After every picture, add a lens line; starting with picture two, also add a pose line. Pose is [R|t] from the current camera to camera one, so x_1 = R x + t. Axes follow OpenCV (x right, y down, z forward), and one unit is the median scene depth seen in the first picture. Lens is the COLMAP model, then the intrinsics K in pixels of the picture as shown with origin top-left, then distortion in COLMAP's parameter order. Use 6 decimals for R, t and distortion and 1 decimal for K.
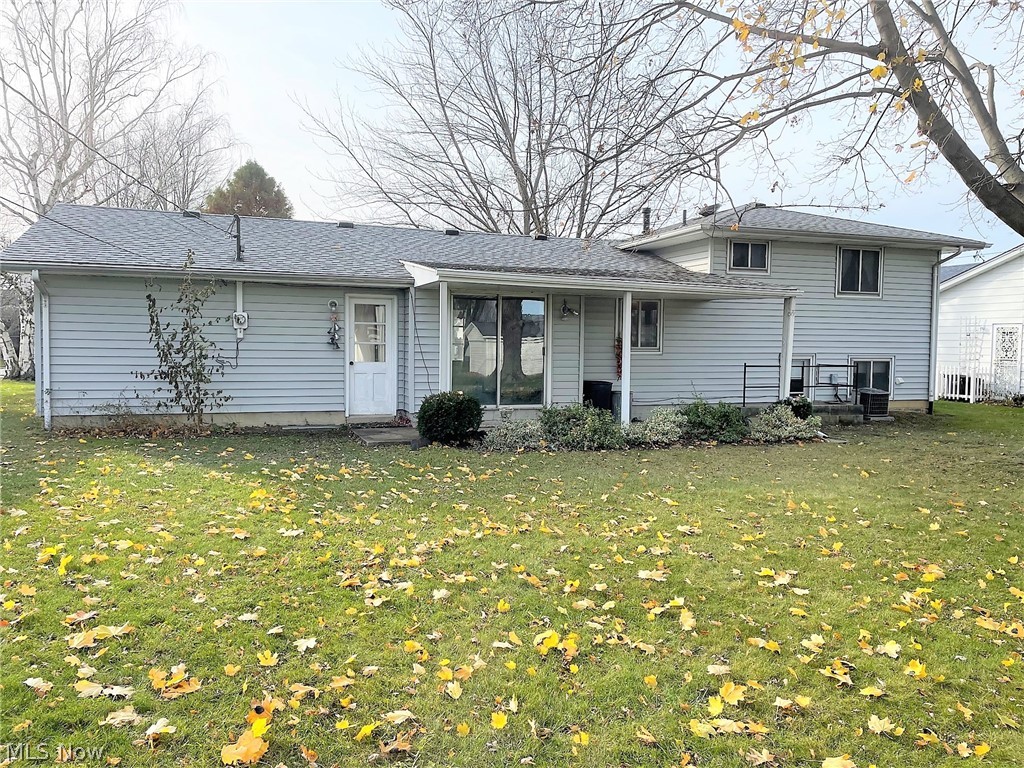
lens RADIAL K [[781.8, 0, 511.9], [0, 781.8, 401.0], [0, 0, 1]] dist [0.093145, -0.110533]
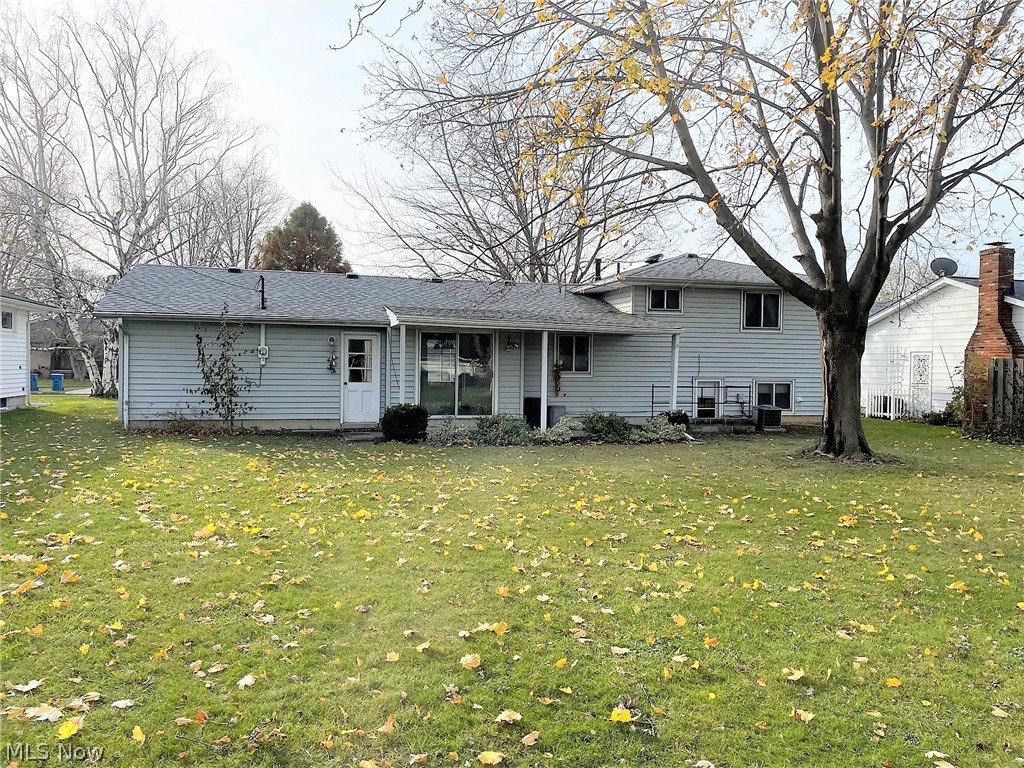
lens RADIAL K [[781.8, 0, 511.9], [0, 781.8, 401.0], [0, 0, 1]] dist [0.093145, -0.110533]
pose [[0.997340, 0.004336, -0.072764, 0.168336], [-0.006429, 0.999572, -0.028552, 0.017363], [0.072609, 0.028944, 0.996940, -0.296989]]
